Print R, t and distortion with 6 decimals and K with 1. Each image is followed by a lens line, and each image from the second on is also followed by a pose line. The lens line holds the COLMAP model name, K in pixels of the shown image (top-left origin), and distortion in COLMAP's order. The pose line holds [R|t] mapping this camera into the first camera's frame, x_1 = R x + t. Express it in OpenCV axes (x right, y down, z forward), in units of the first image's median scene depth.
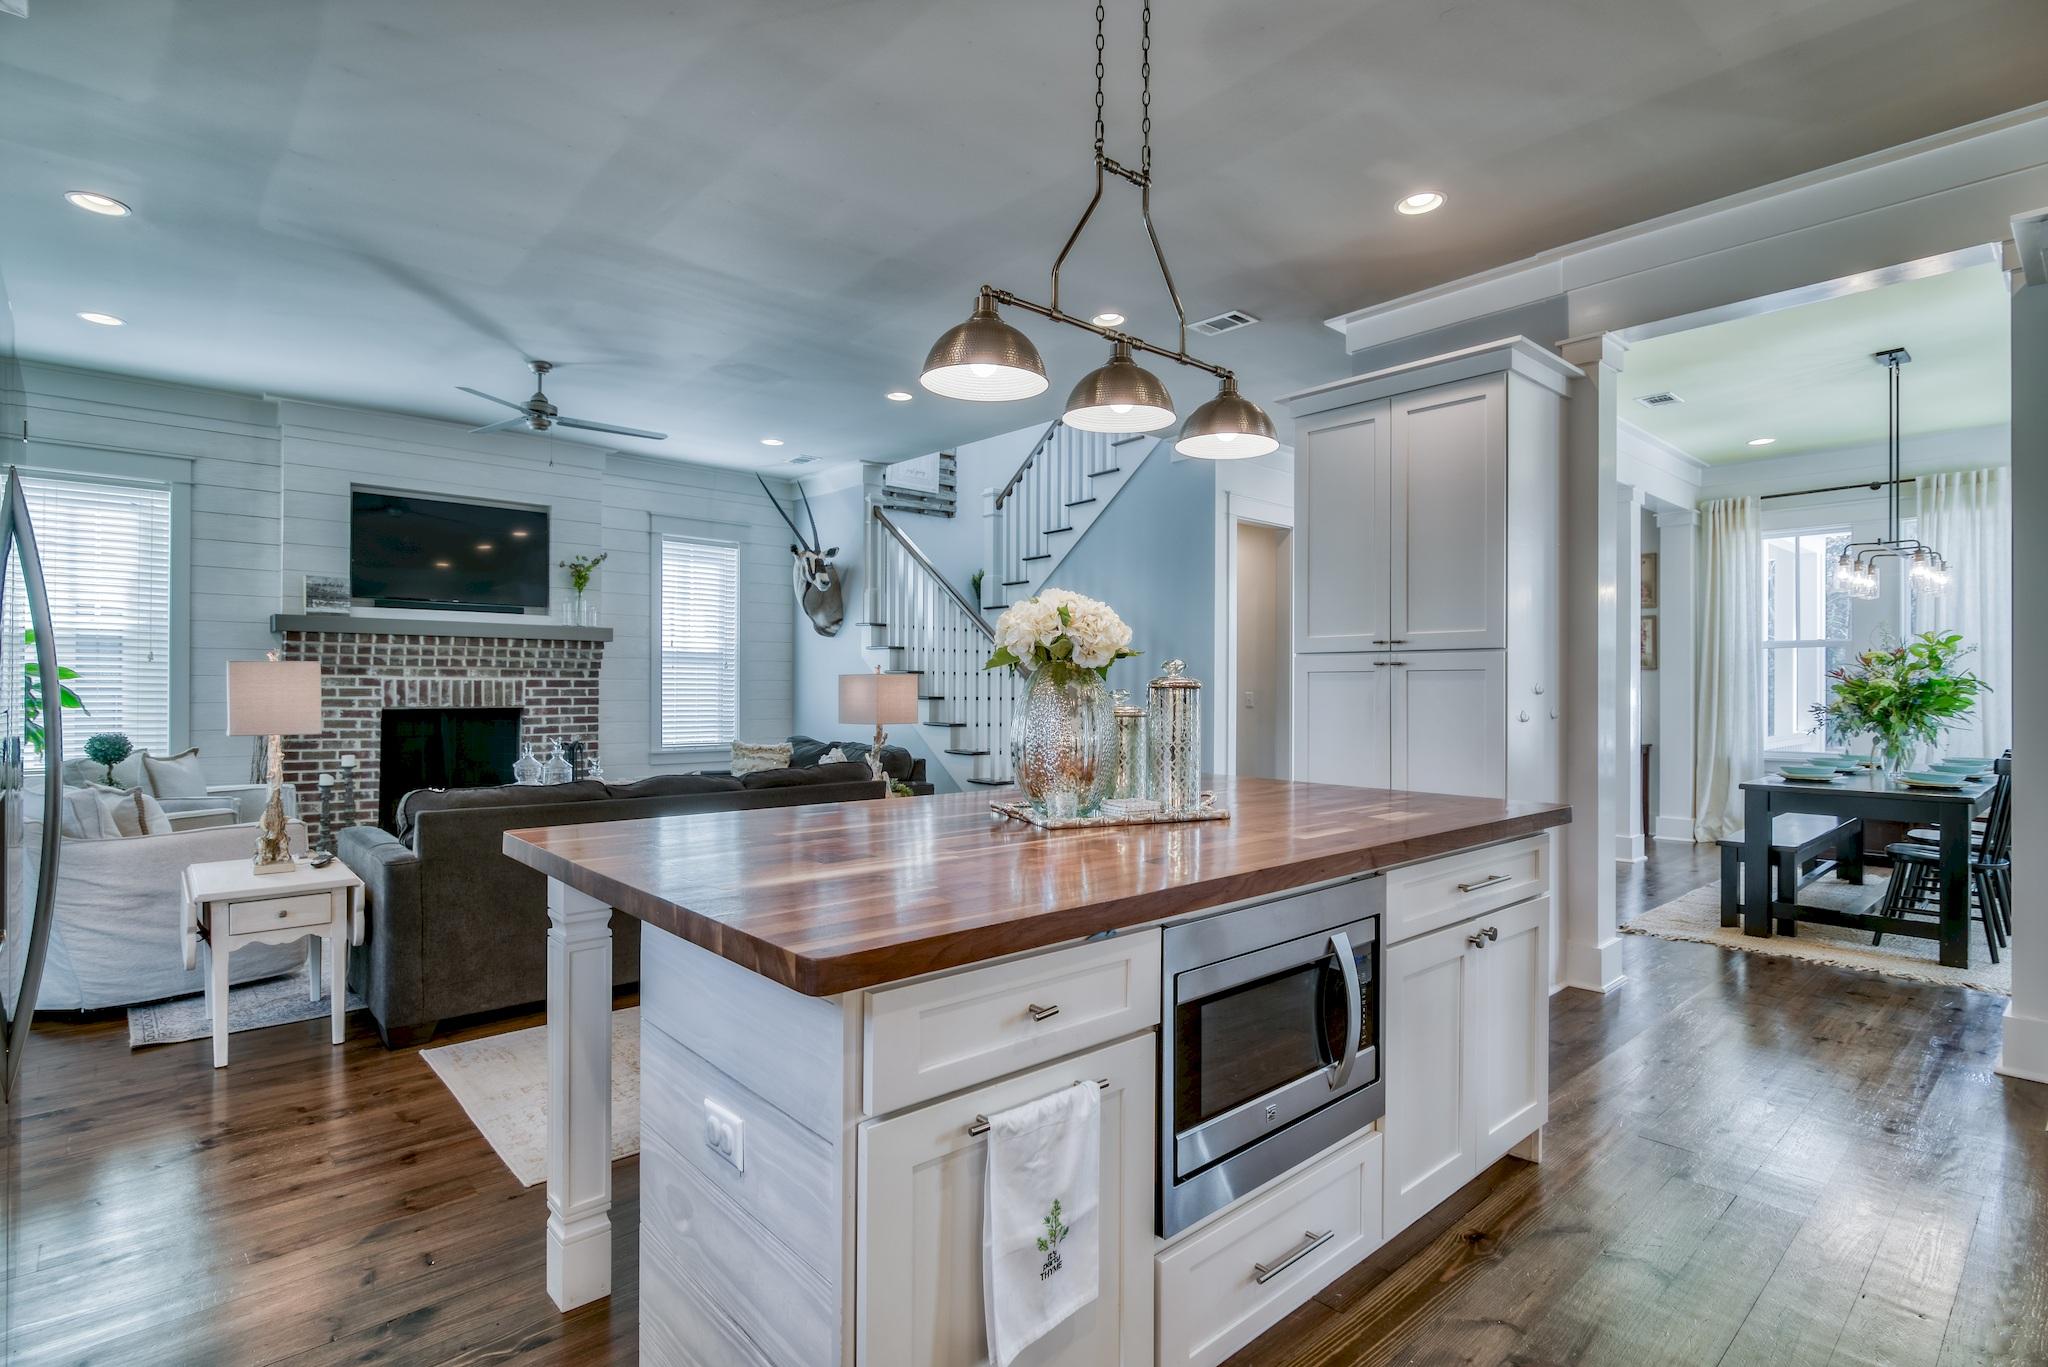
lens RADIAL K [[1006.6, 0, 1024.0], [0, 1006.6, 683.5], [0, 0, 1]] dist [-0.002486, -0.000099]
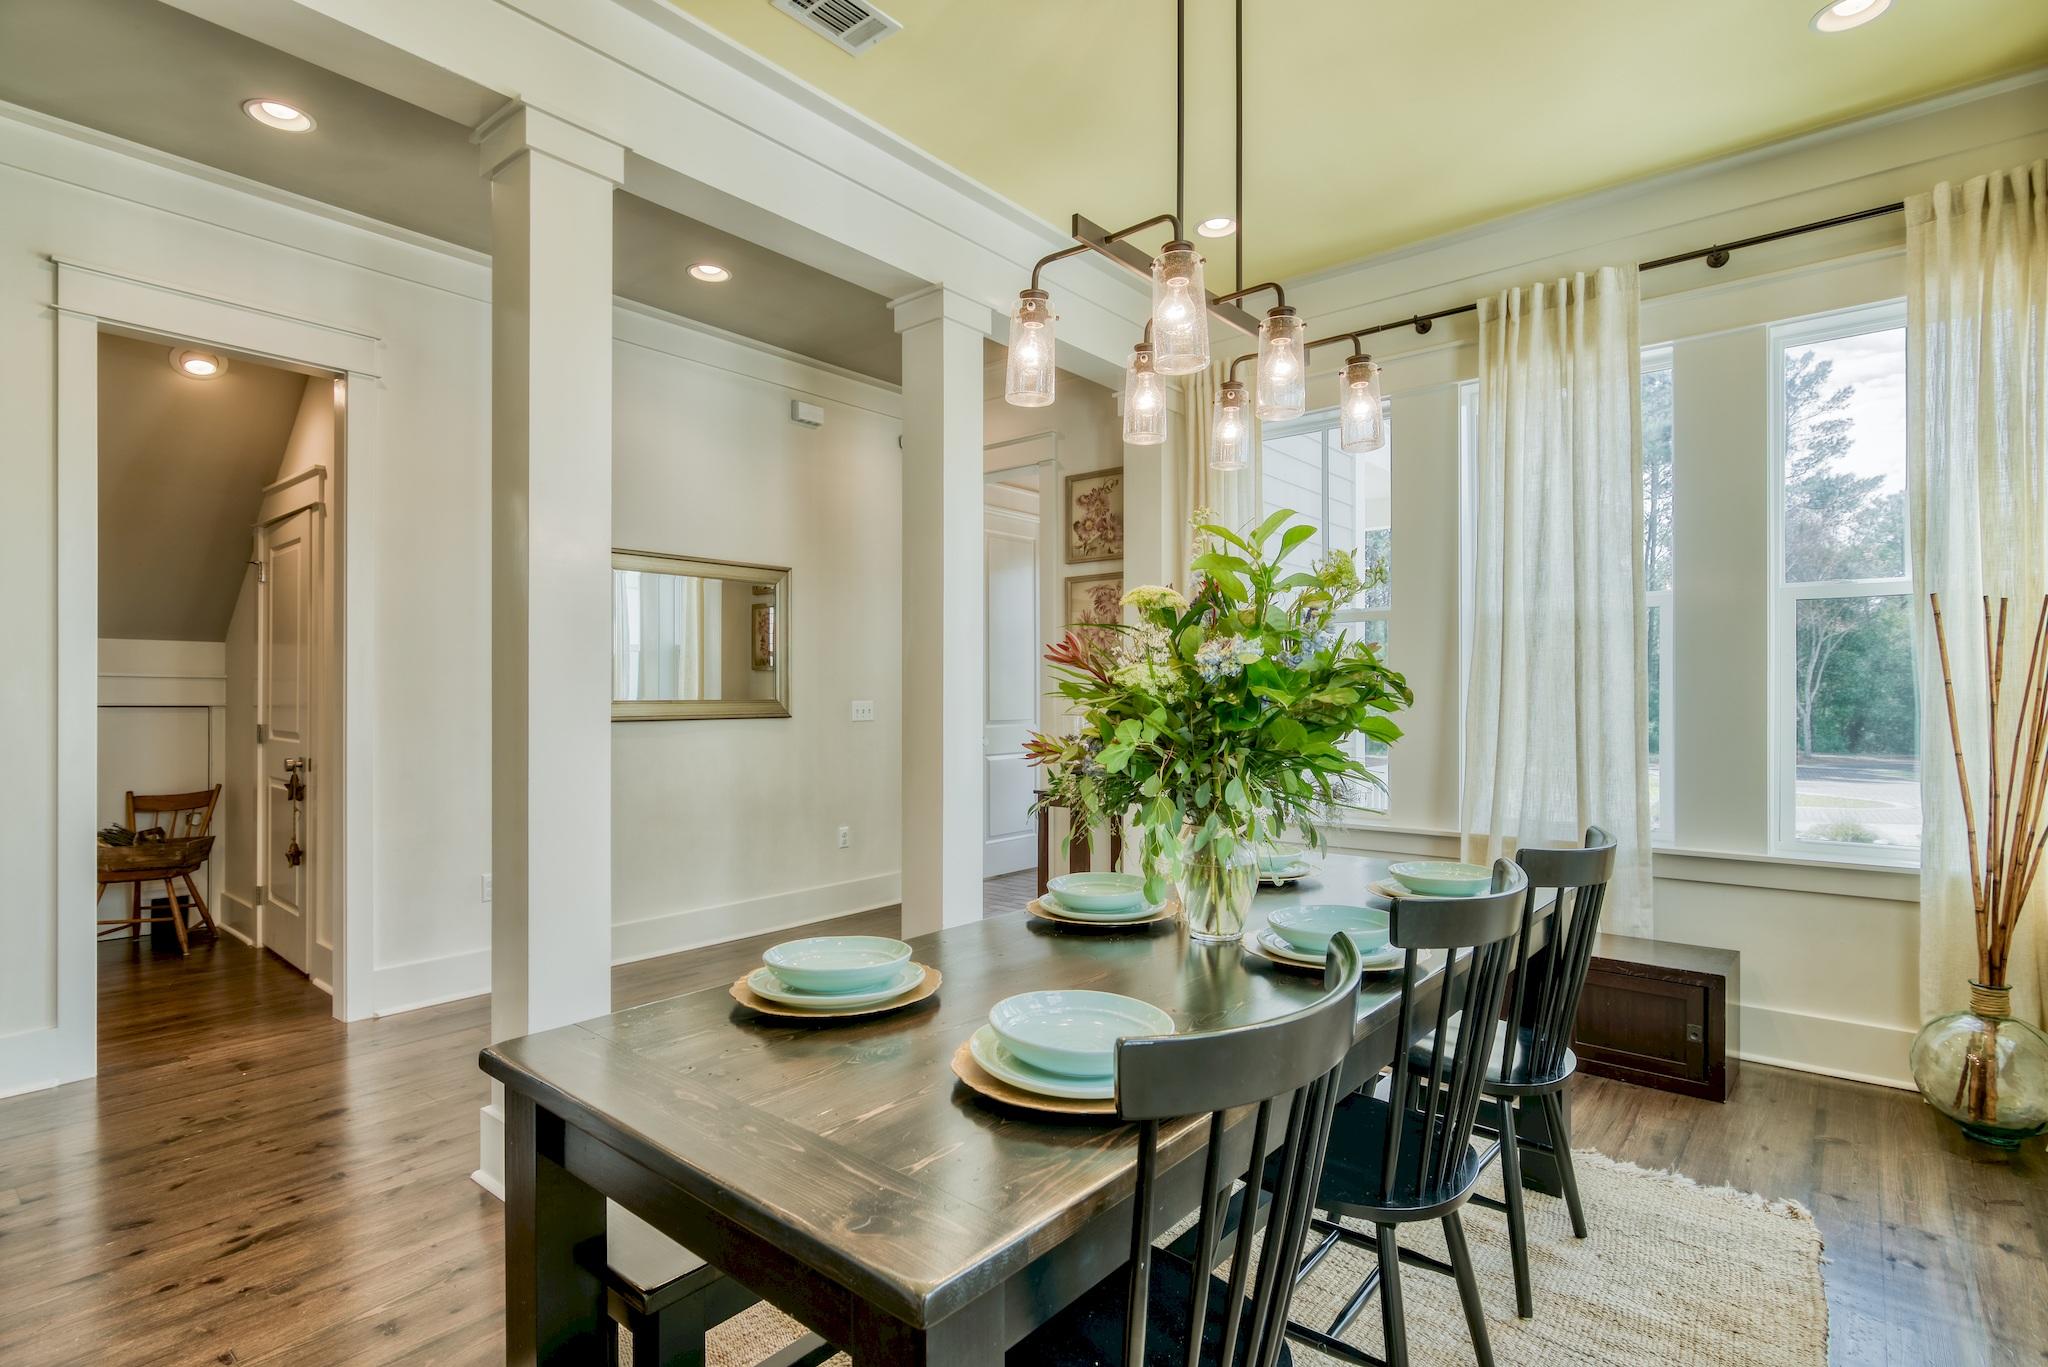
lens RADIAL K [[1022.6, 0, 1009.5], [0, 1022.6, 694.2], [0, 0, 1]] dist [-0.002849, -0.000553]
pose [[0.991428, -0.004598, 0.130577, 0.590949], [0.004286, 0.999987, 0.002673, 0.003969], [-0.130588, -0.002090, 0.991435, 0.508177]]
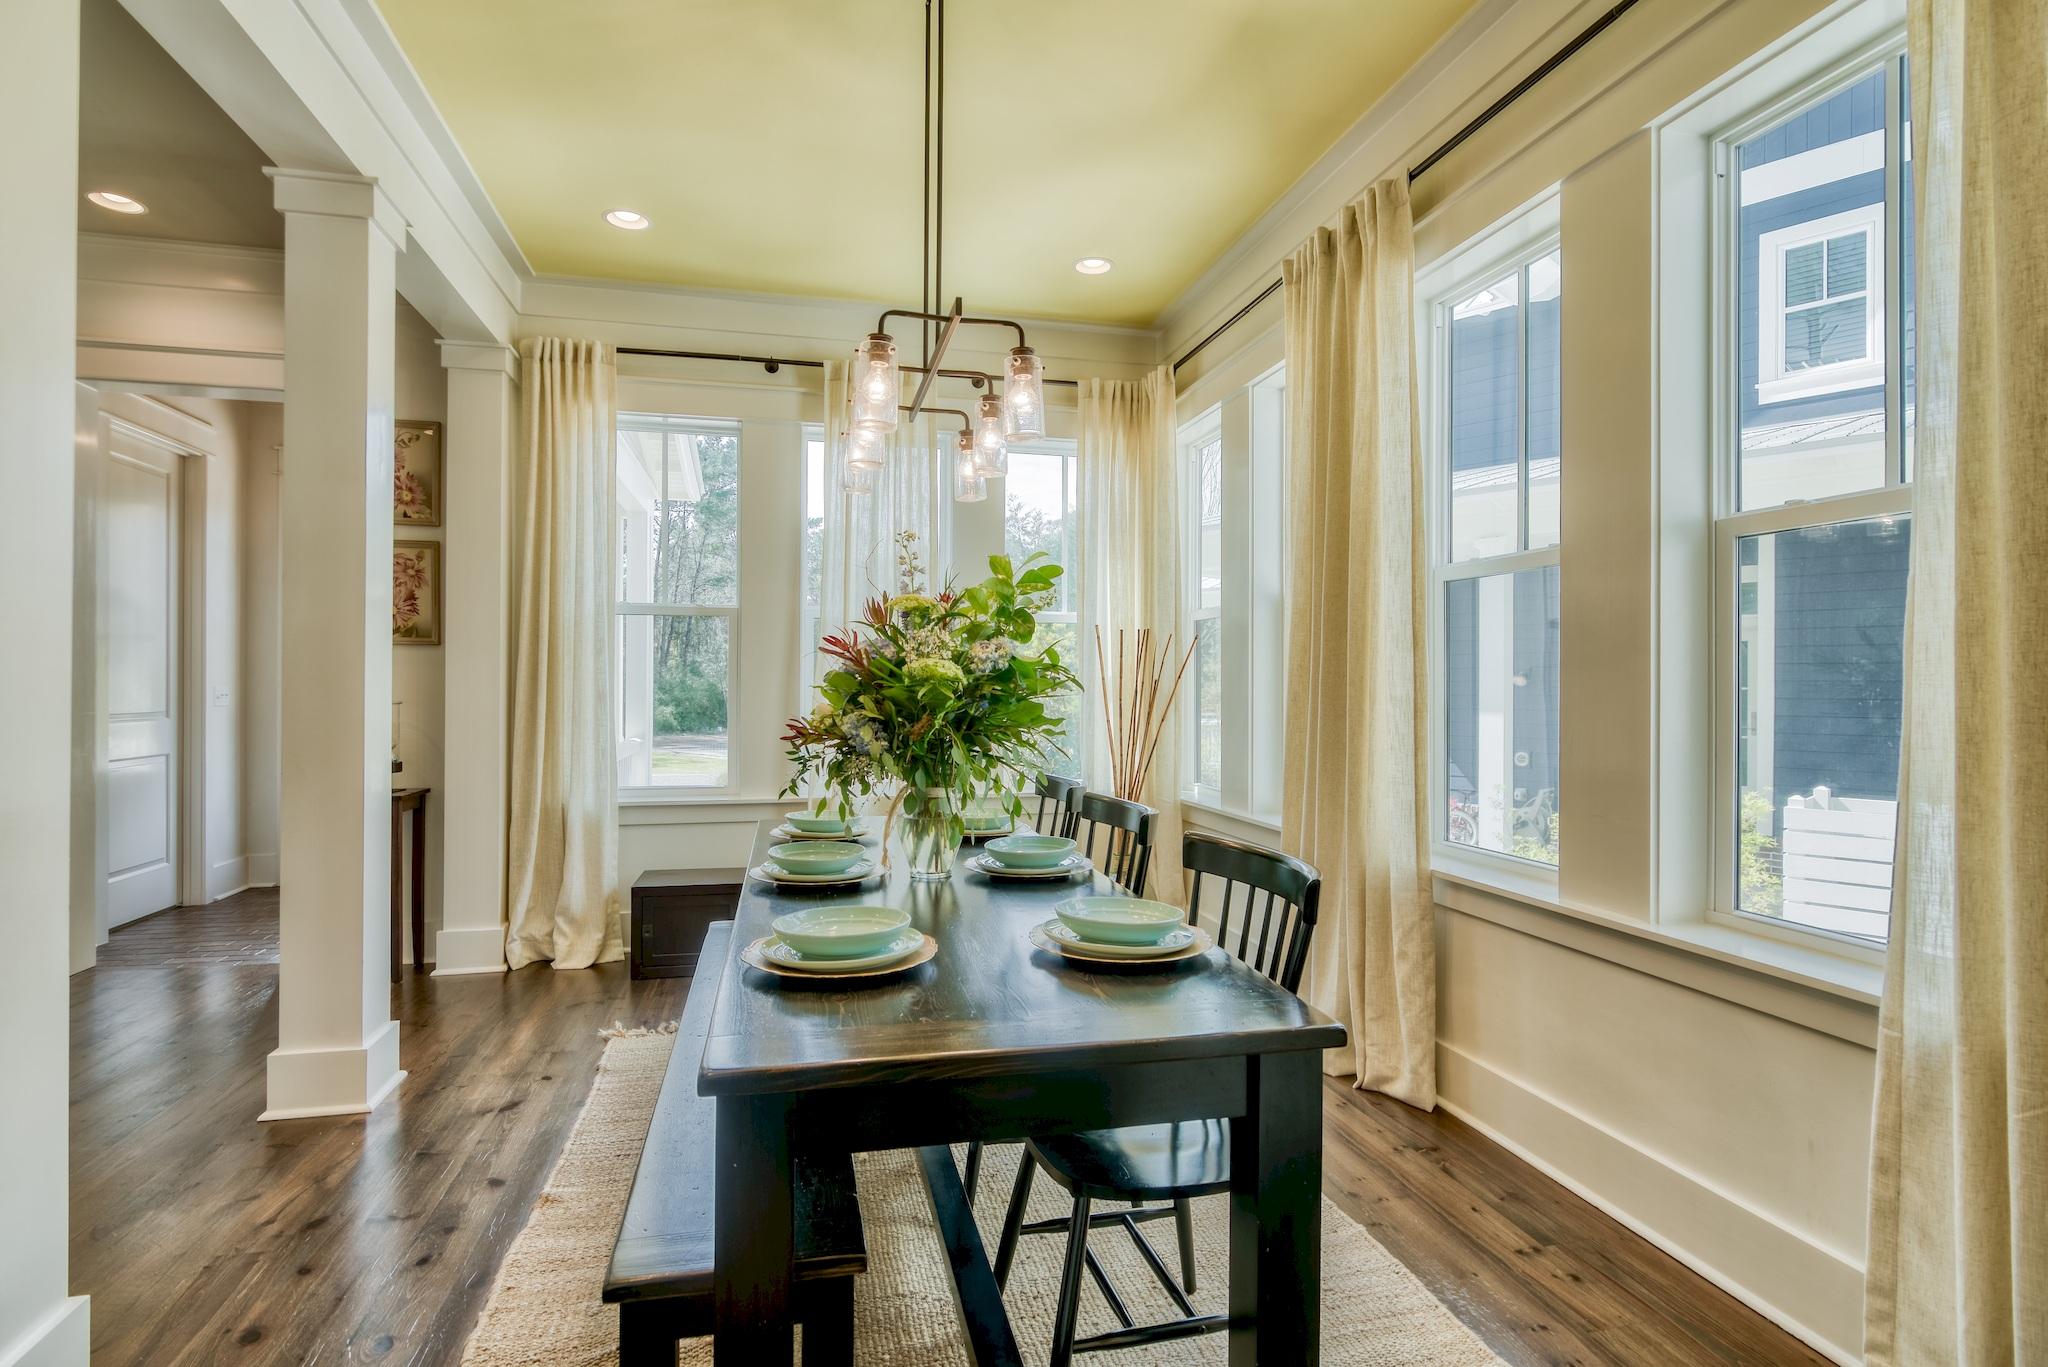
lens RADIAL K [[1009.9, 0, 1017.5], [0, 1009.9, 681.5], [0, 0, 1]] dist [-0.000591, 0.000129]
pose [[0.486382, 0.002130, 0.873744, 0.387478], [-0.006963, 0.999975, 0.001438, 0.003101], [-0.873719, -0.006784, 0.486384, 0.589759]]
